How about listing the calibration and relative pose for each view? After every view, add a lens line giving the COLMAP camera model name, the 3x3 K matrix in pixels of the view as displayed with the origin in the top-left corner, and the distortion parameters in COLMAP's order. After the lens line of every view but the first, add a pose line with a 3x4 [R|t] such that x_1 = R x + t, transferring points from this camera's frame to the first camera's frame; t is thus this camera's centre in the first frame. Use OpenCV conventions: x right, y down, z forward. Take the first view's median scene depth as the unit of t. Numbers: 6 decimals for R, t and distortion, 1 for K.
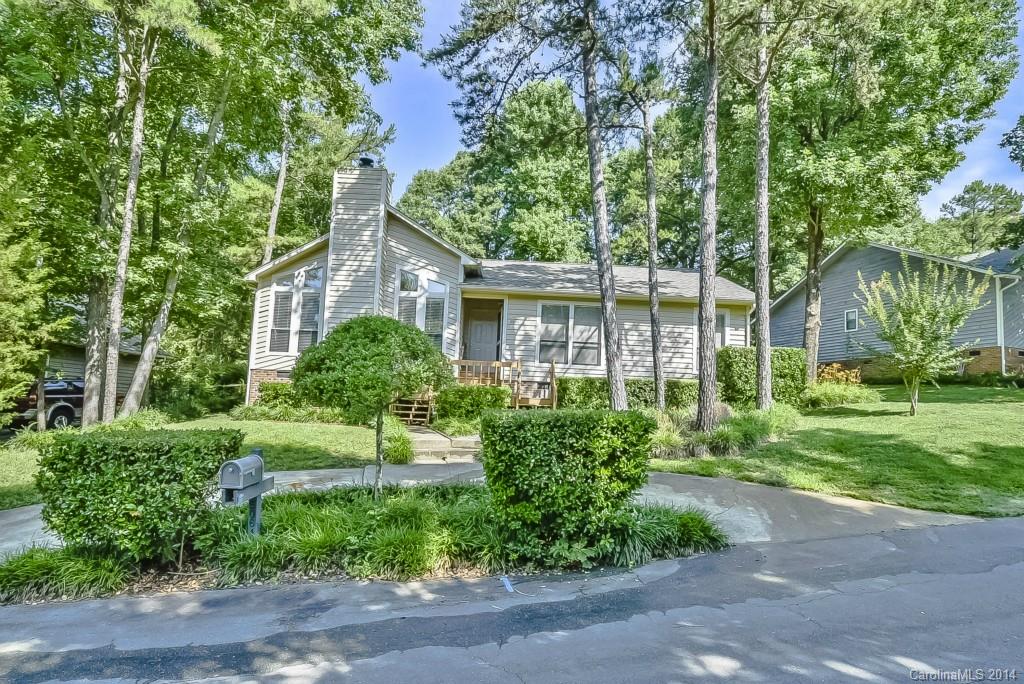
lens RADIAL K [[476.0, 0, 516.8], [0, 476.0, 343.7], [0, 0, 1]] dist [-0.000933, -0.001887]
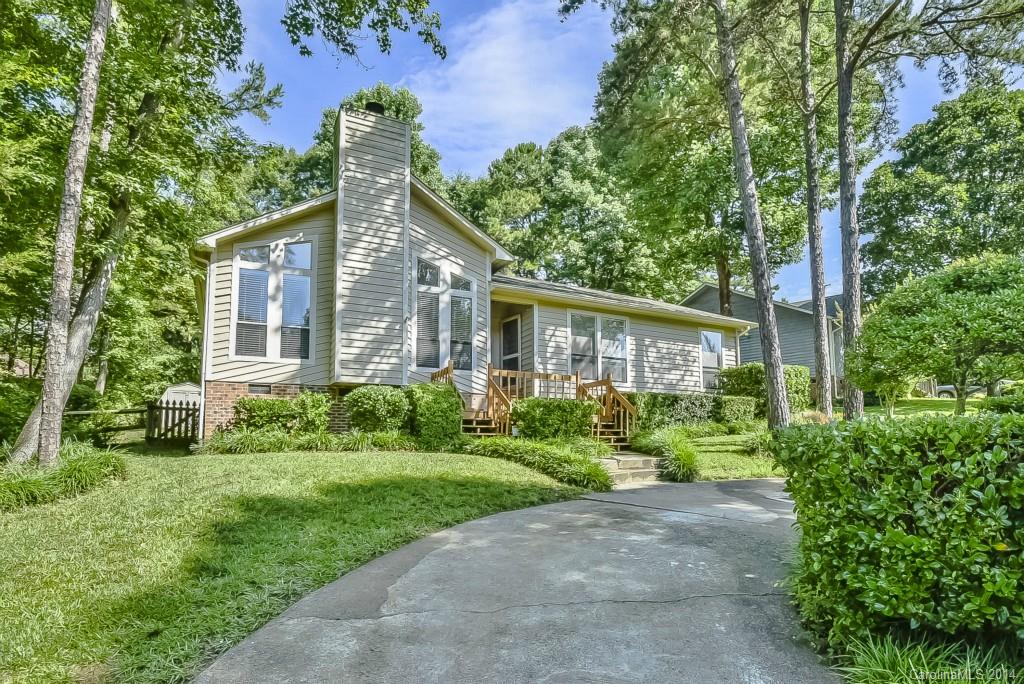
lens RADIAL K [[482.2, 0, 512.7], [0, 482.2, 381.1], [0, 0, 1]] dist [0.000196, -0.000219]
pose [[0.922751, 0.012734, 0.385187, -0.400339], [-0.016830, 0.999832, 0.007264, 0.039955], [-0.385030, -0.013186, 0.922810, 0.202736]]
